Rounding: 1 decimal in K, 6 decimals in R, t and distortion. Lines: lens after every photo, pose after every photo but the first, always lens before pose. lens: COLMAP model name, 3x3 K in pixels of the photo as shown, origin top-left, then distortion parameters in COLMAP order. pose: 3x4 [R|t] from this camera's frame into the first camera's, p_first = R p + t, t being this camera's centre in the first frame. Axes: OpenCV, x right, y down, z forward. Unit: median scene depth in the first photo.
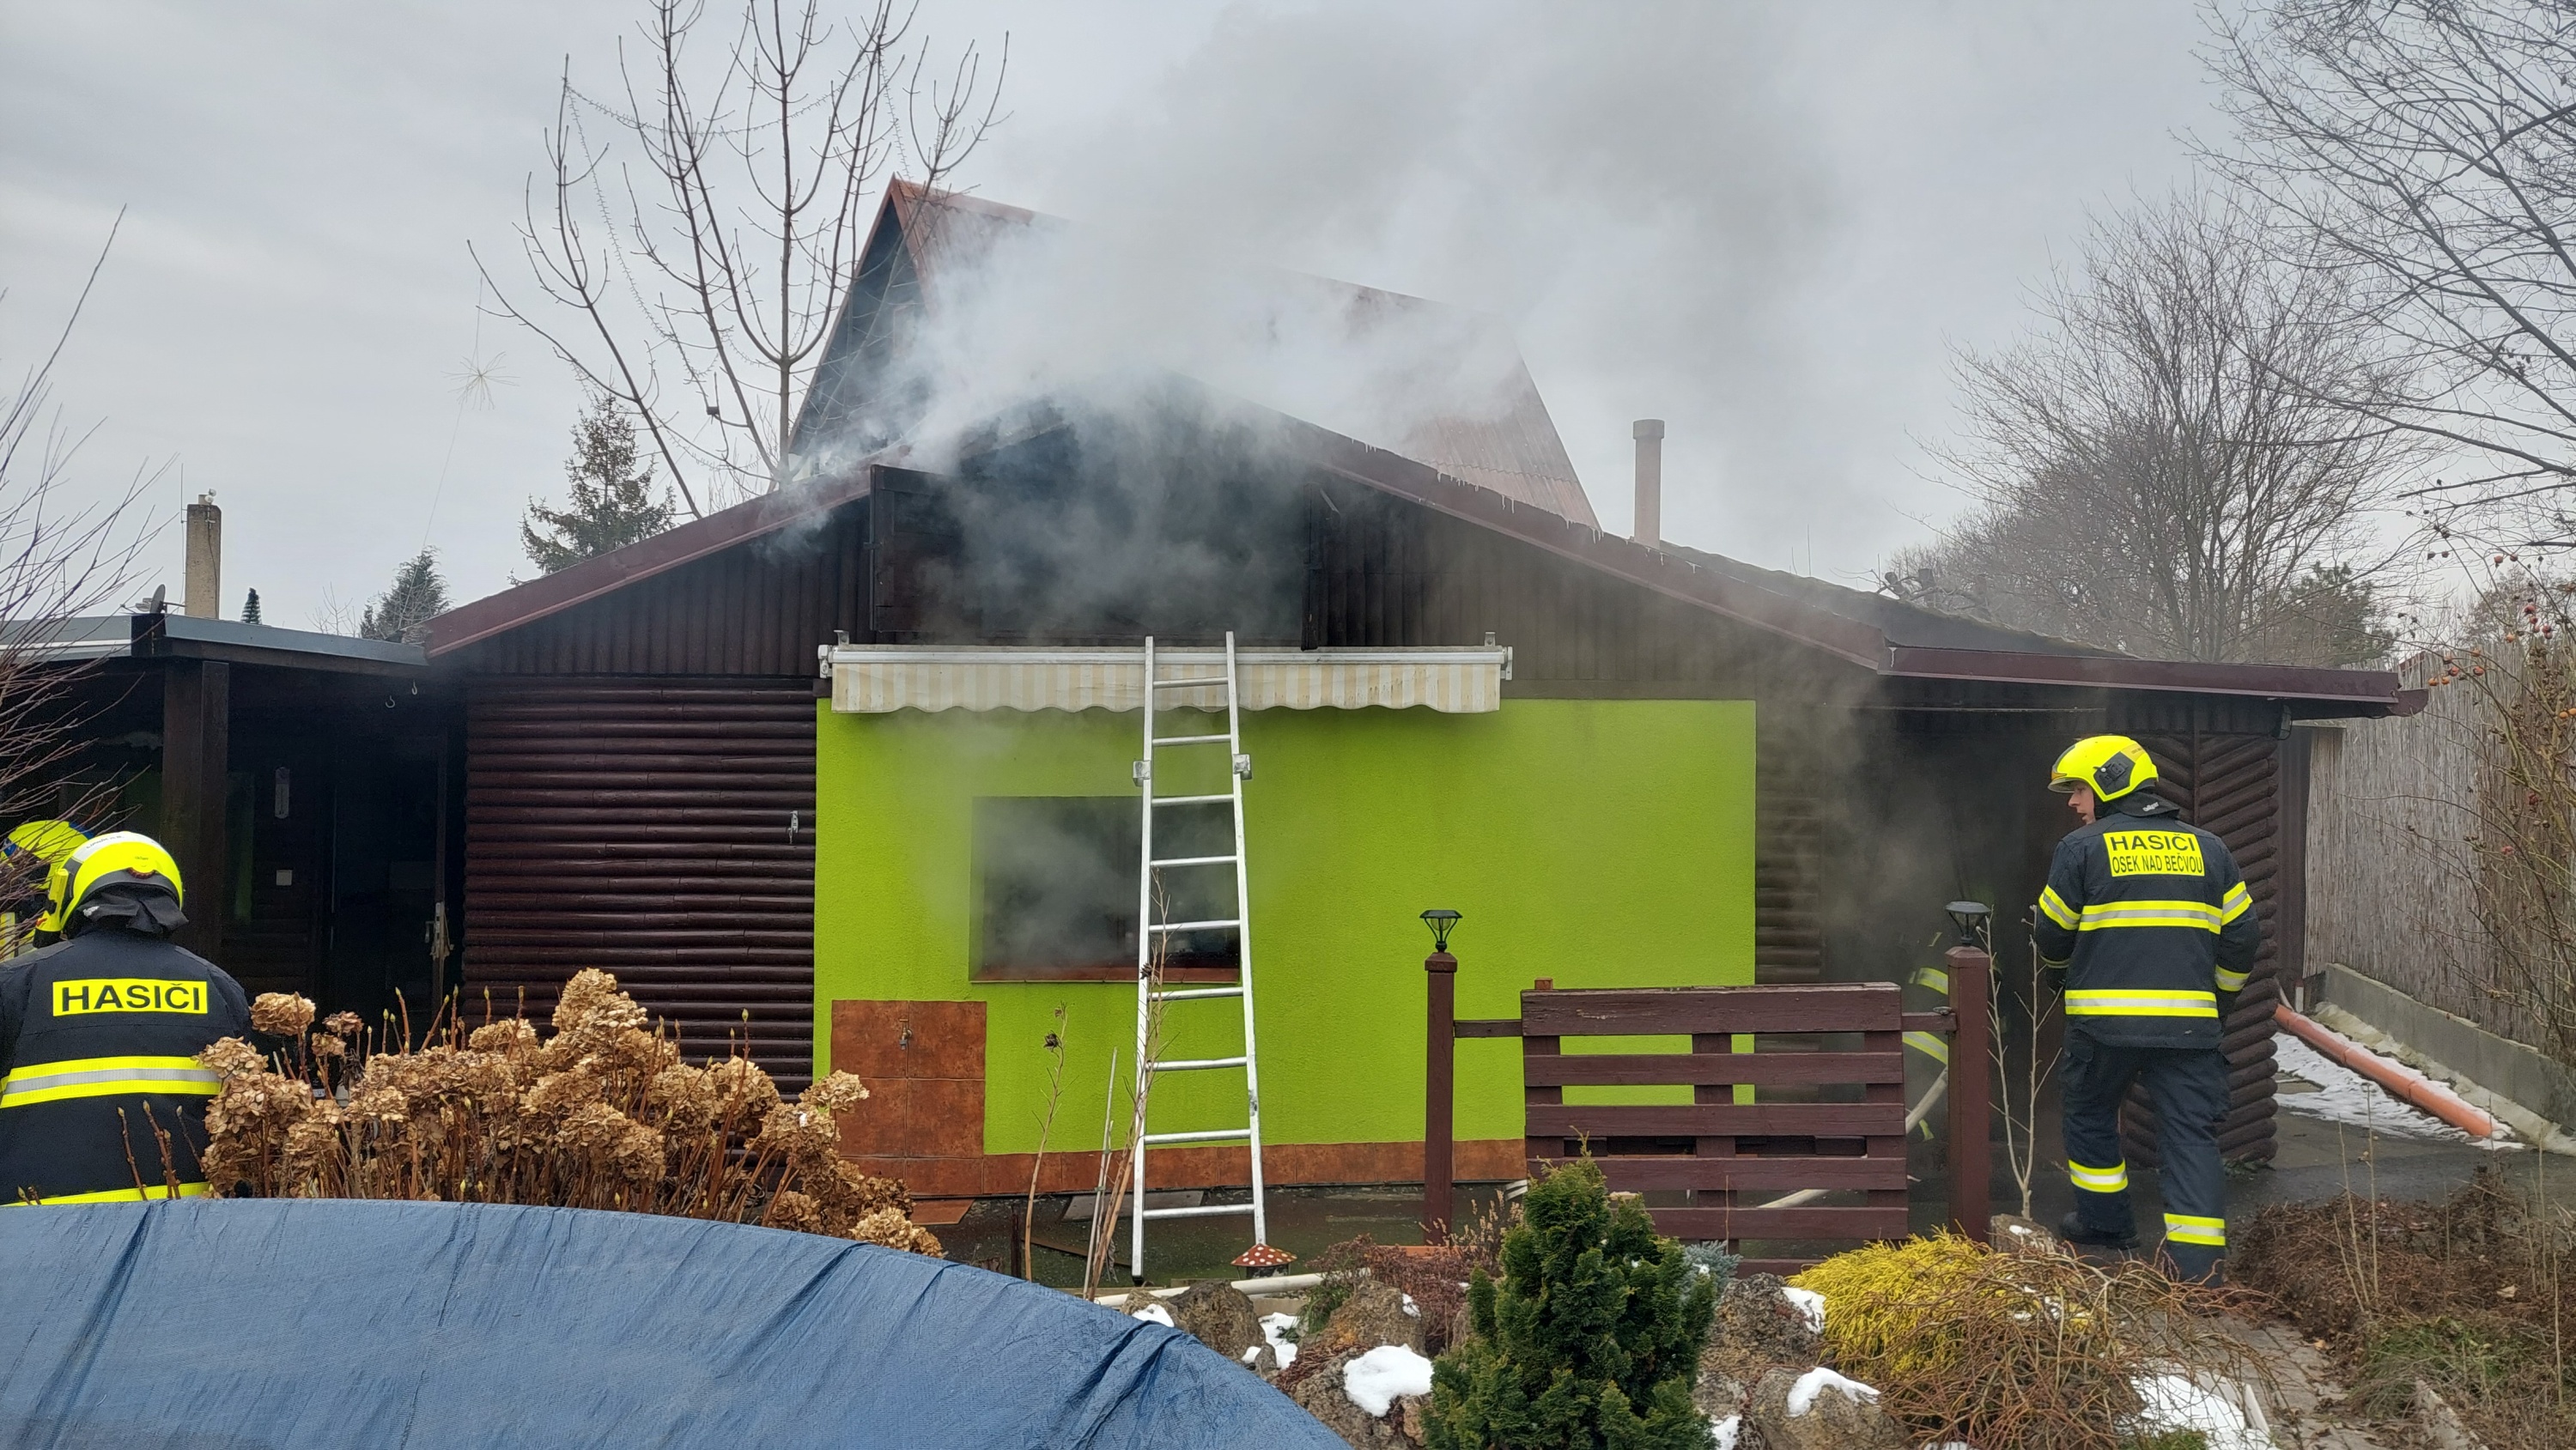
lens RADIAL K [[1898.2, 0, 1322.3], [0, 1898.2, 695.8], [0, 0, 1]] dist [0.090583, -0.065190]
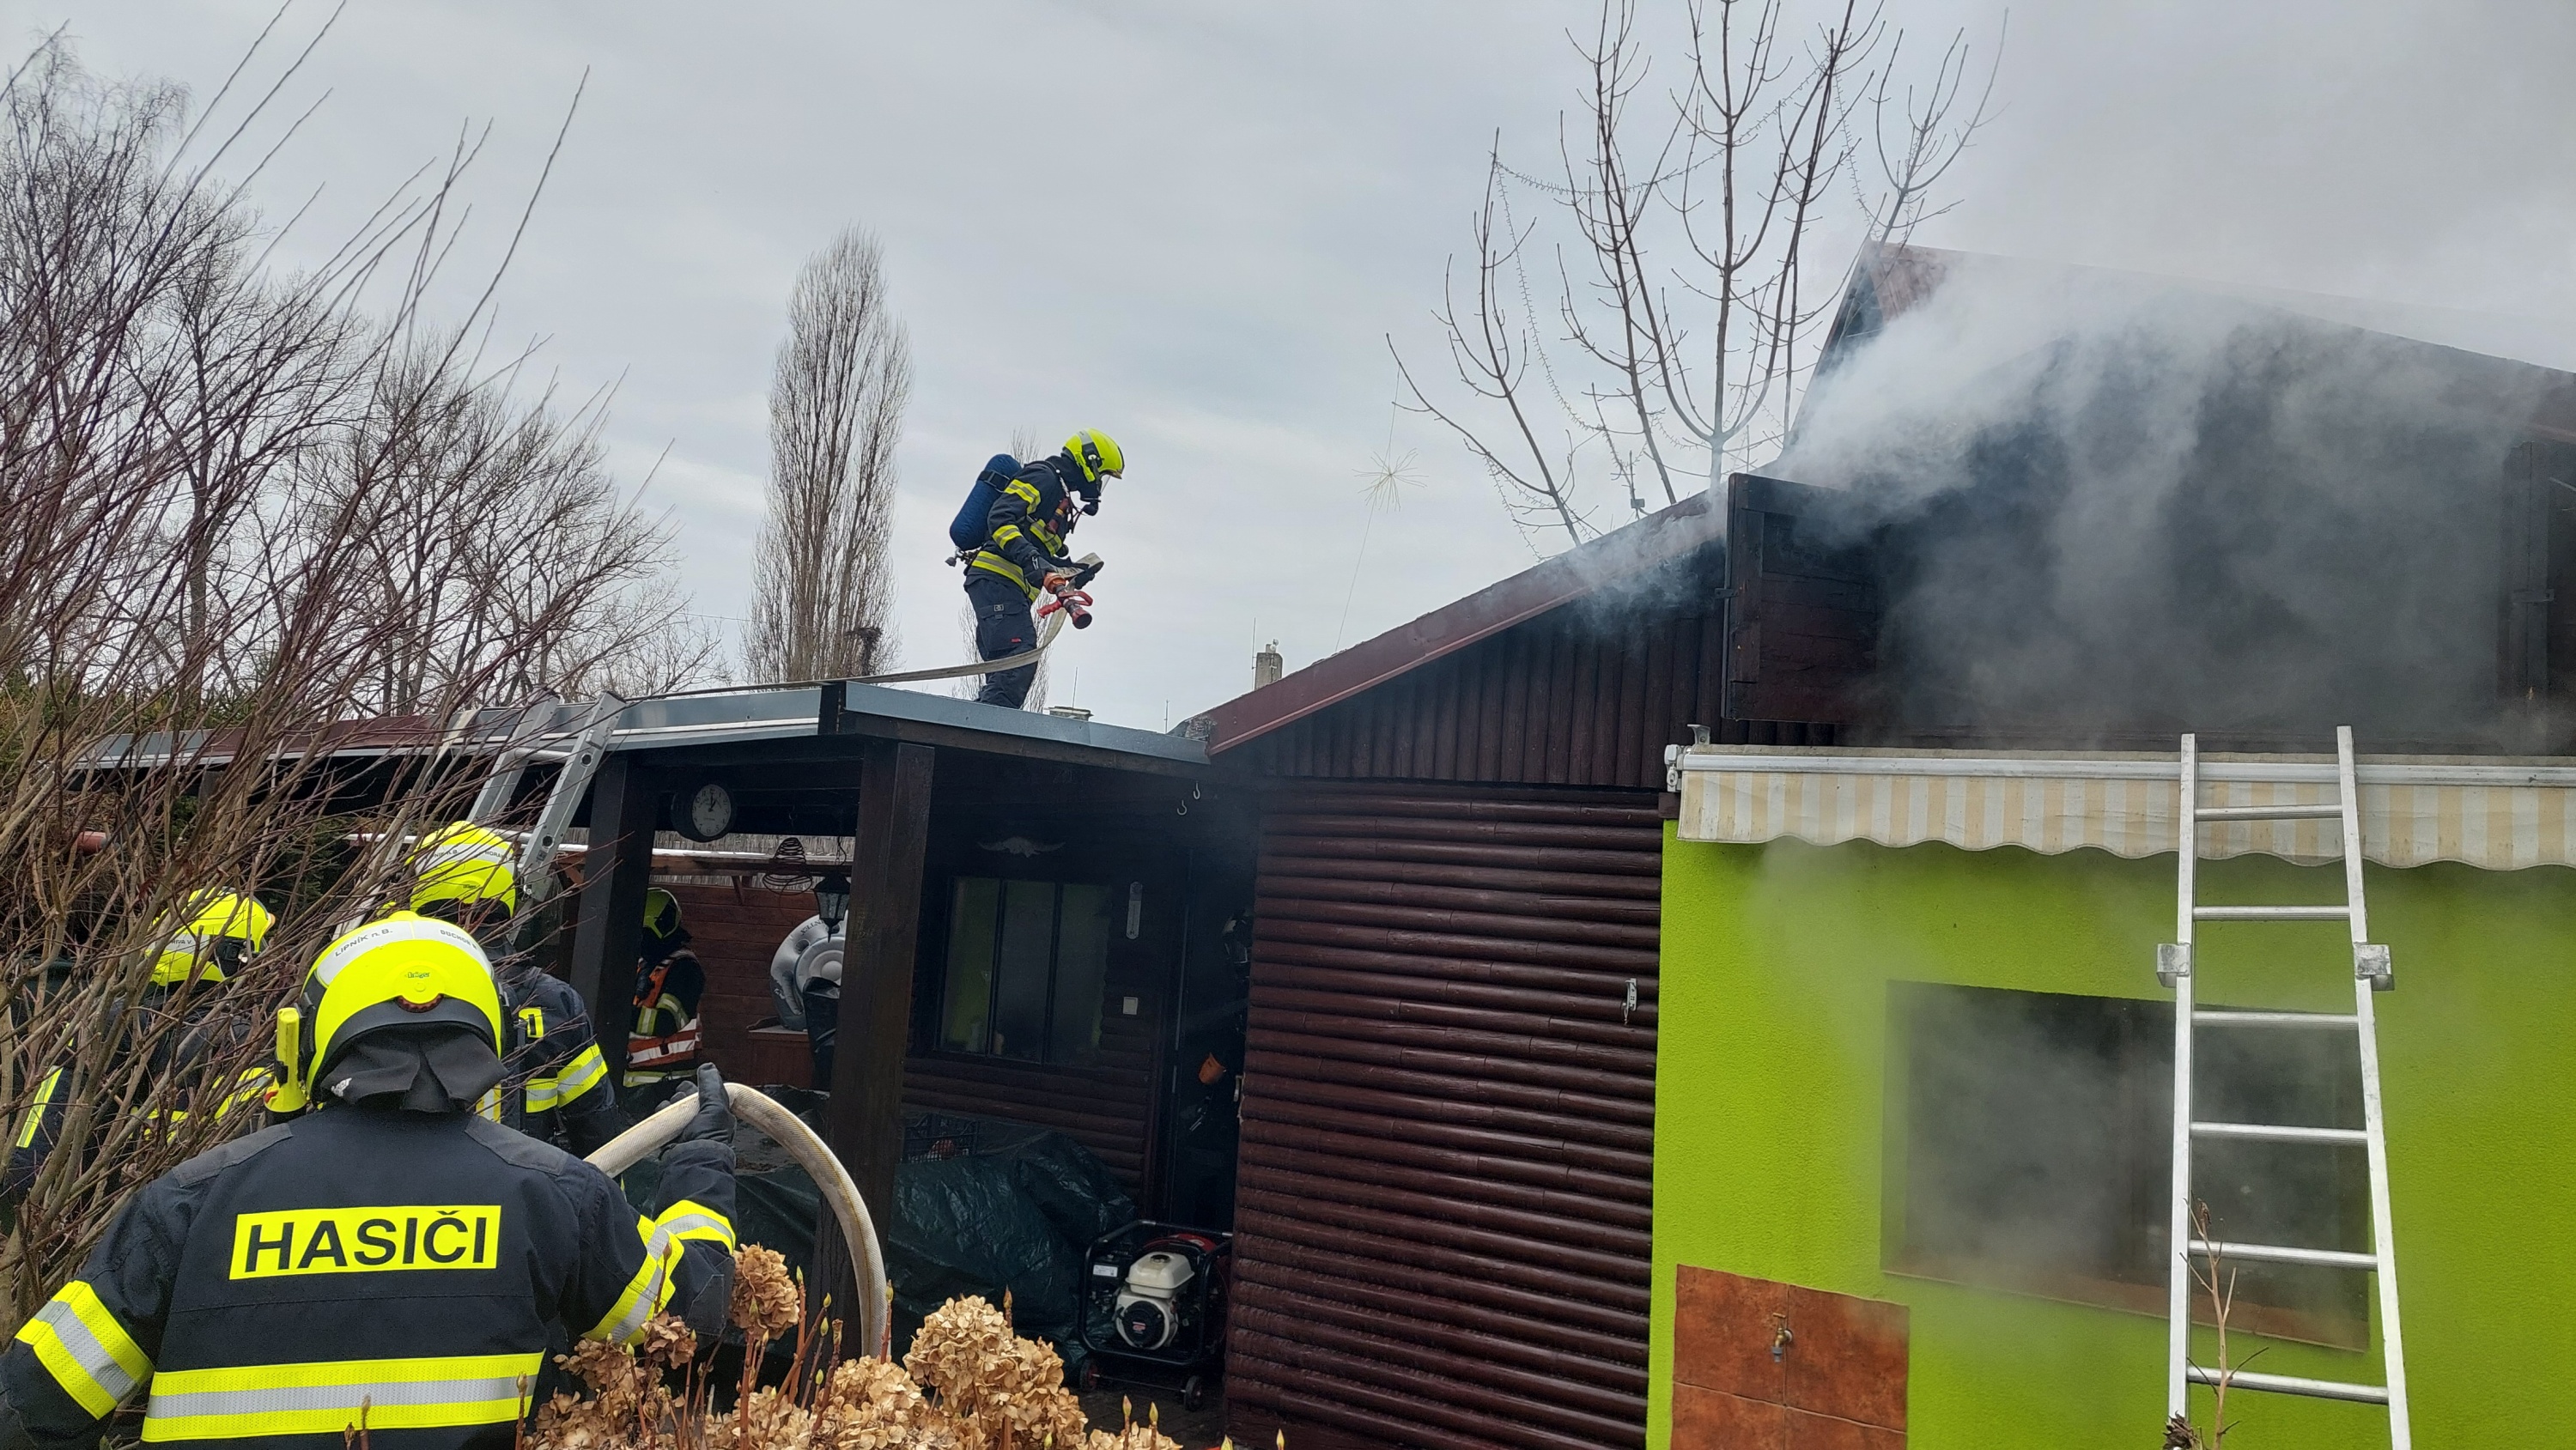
lens RADIAL K [[1856.7, 0, 1295.2], [0, 1856.7, 694.5], [0, 0, 1]] dist [0.087785, -0.106668]
pose [[0.861273, -0.003223, -0.508132, -0.031298], [-0.035791, 0.997112, -0.066989, 0.005997], [0.506880, 0.075883, 0.858670, 0.341835]]
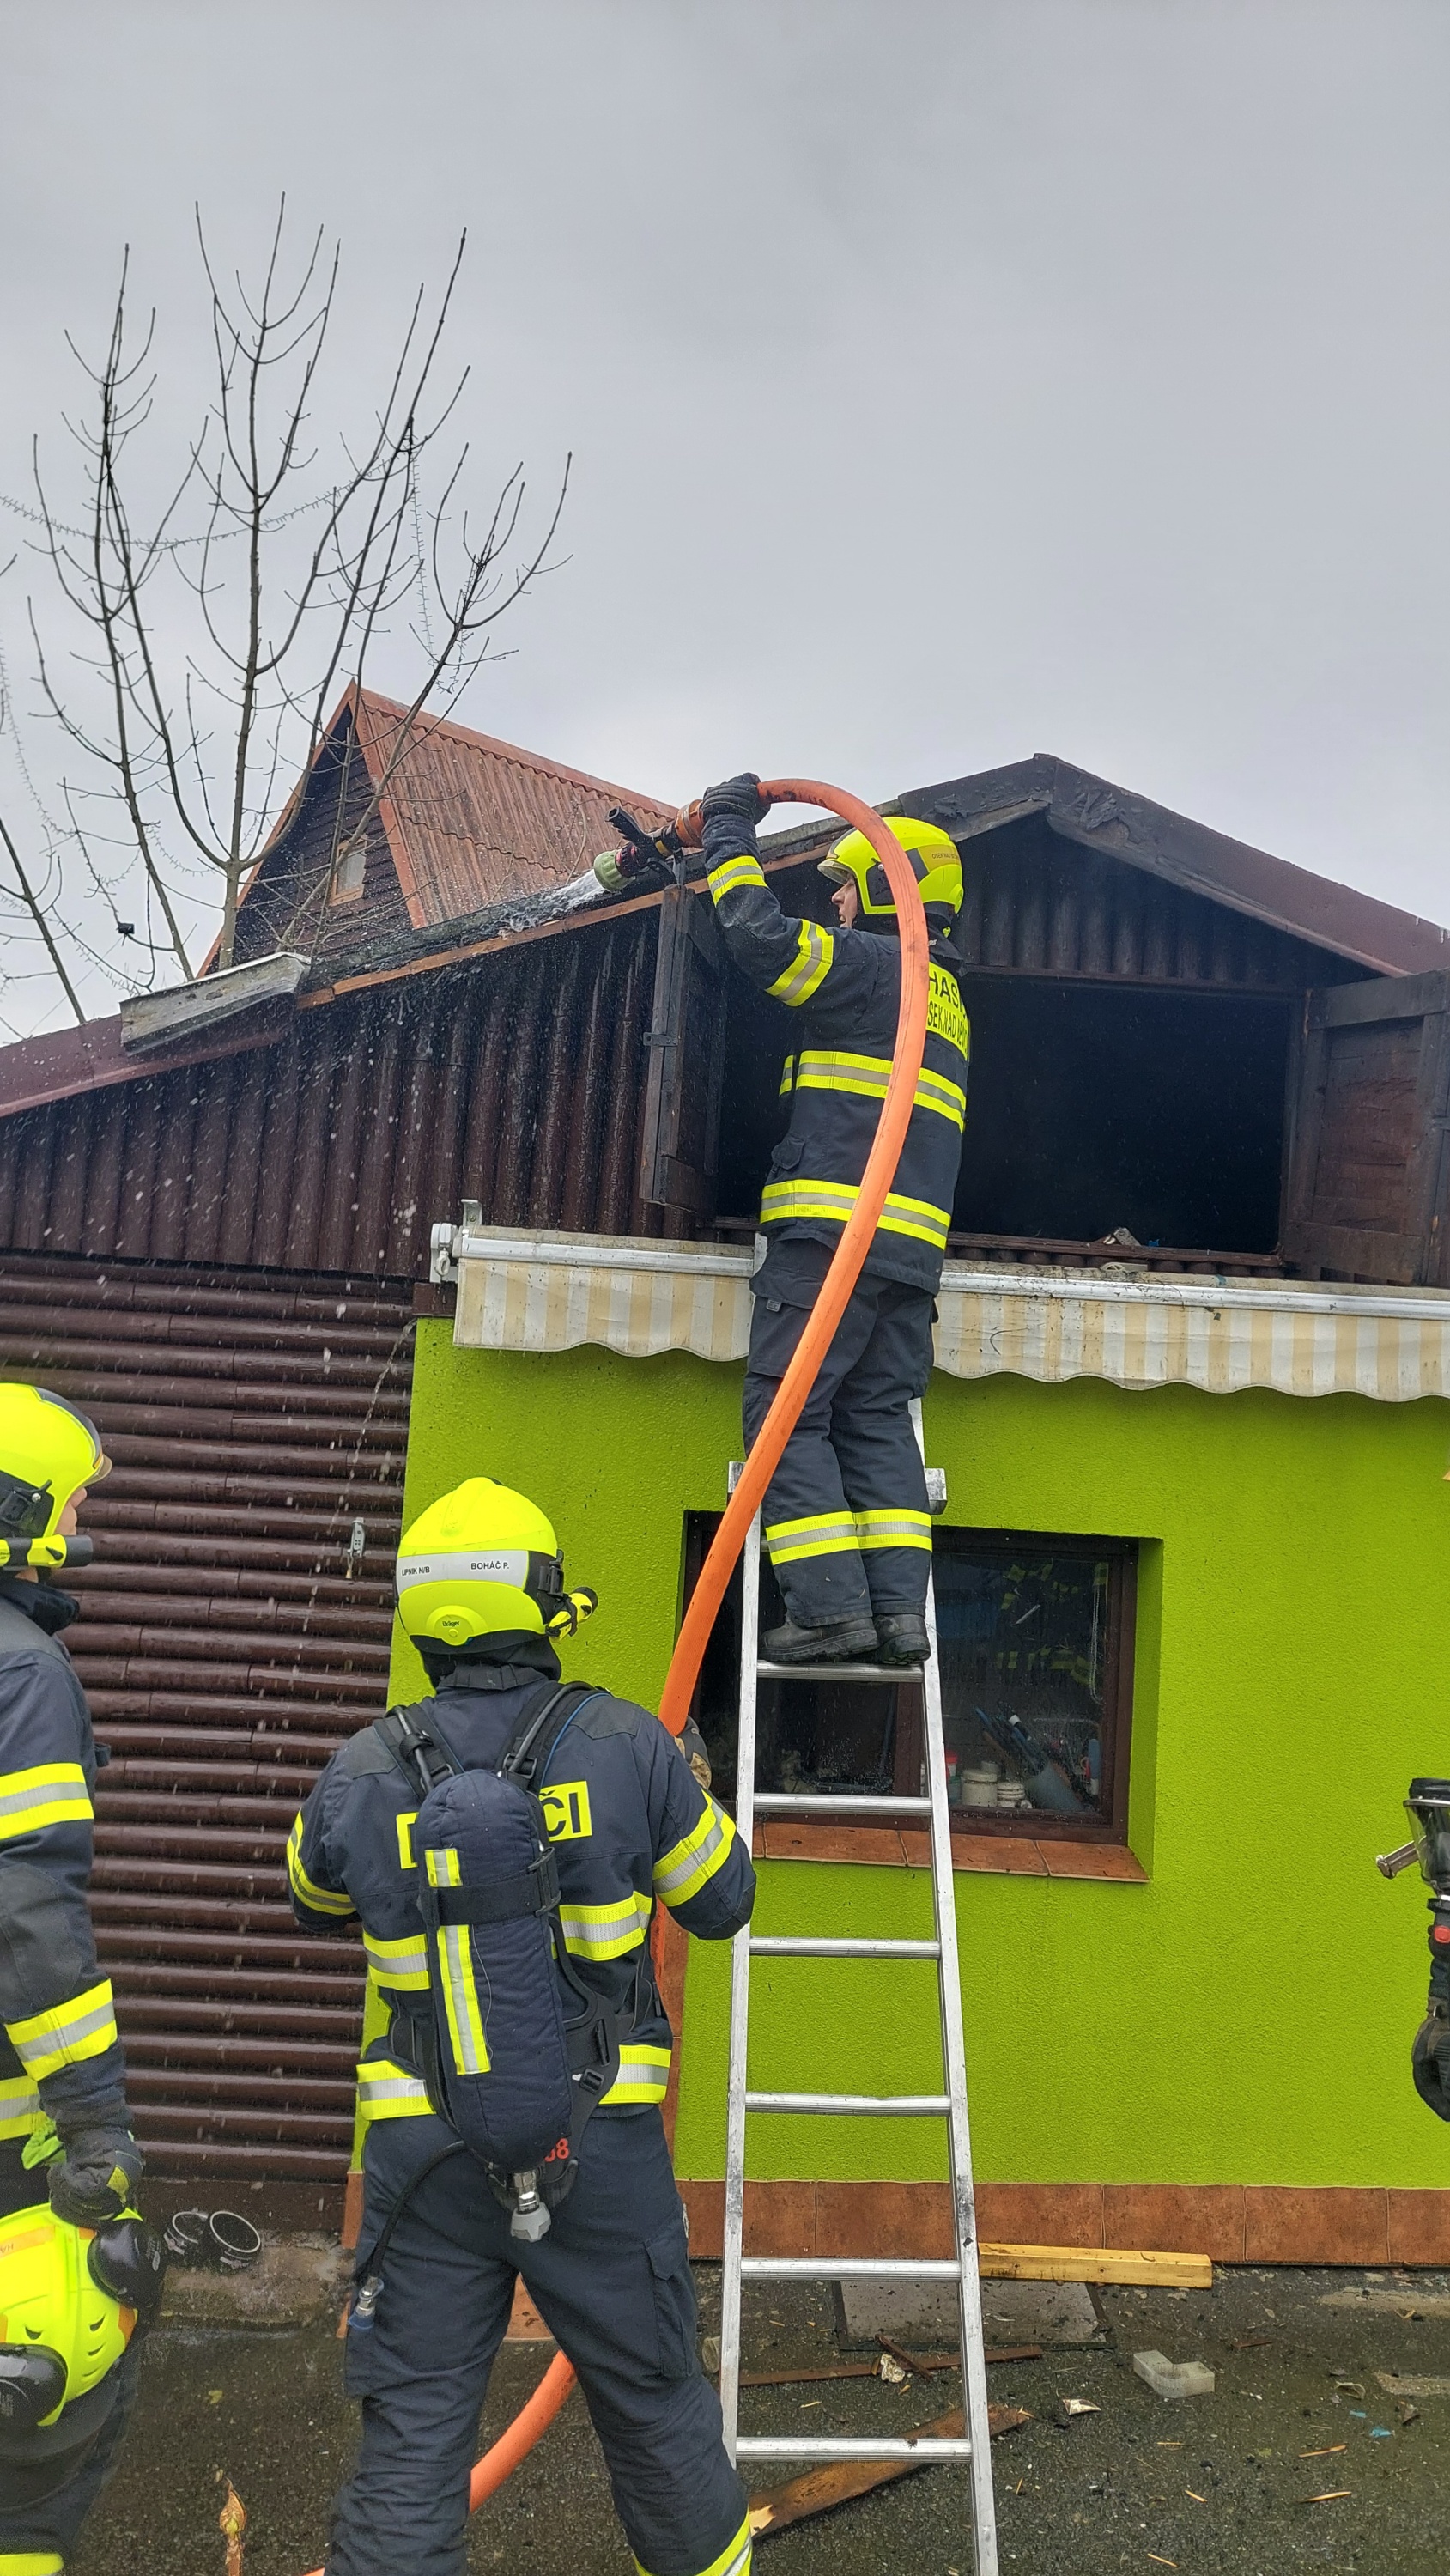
lens RADIAL K [[1856.7, 0, 760.0], [0, 1856.7, 1282.2], [0, 0, 1]] dist [0.087785, -0.106668]
pose [[0.995448, 0.062538, 0.071921, -0.210372], [-0.060028, 0.997527, -0.036549, 0.004746], [-0.074029, 0.032065, 0.996740, 0.461231]]
